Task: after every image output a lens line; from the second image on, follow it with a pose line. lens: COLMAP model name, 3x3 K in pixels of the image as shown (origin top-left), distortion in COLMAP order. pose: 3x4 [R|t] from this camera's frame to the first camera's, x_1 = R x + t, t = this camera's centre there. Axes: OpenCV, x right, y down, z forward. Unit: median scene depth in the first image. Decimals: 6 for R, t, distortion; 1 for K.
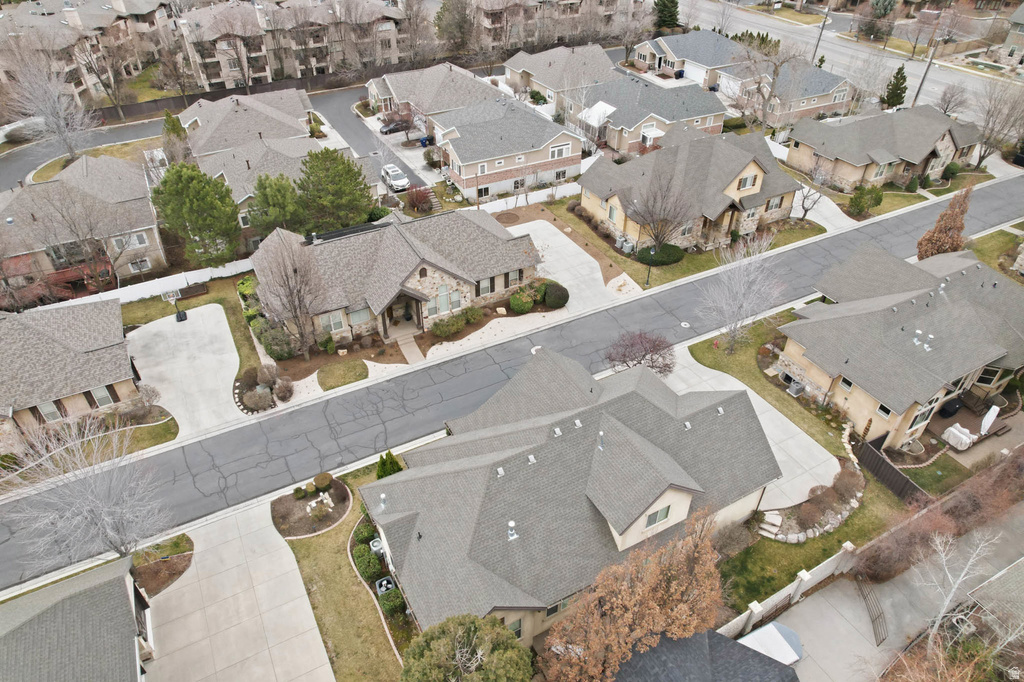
lens RADIAL K [[659.2, 0, 512.0], [0, 659.2, 341.0], [0, 0, 1]] dist [-0.075489, 0.068078]
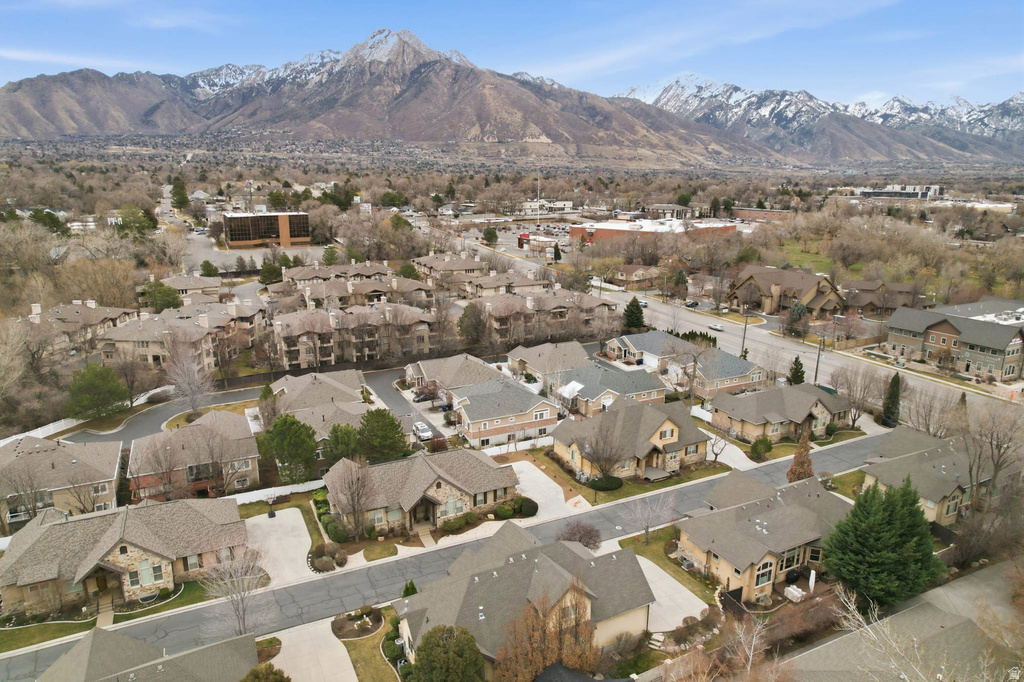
lens RADIAL K [[659.2, 0, 512.0], [0, 659.2, 341.0], [0, 0, 1]] dist [-0.075489, 0.068078]
pose [[0.999531, 0.007076, -0.029794, 0.059398], [-0.018464, 0.915453, -0.402001, 0.151321], [0.024431, 0.402362, 0.915154, -0.400642]]
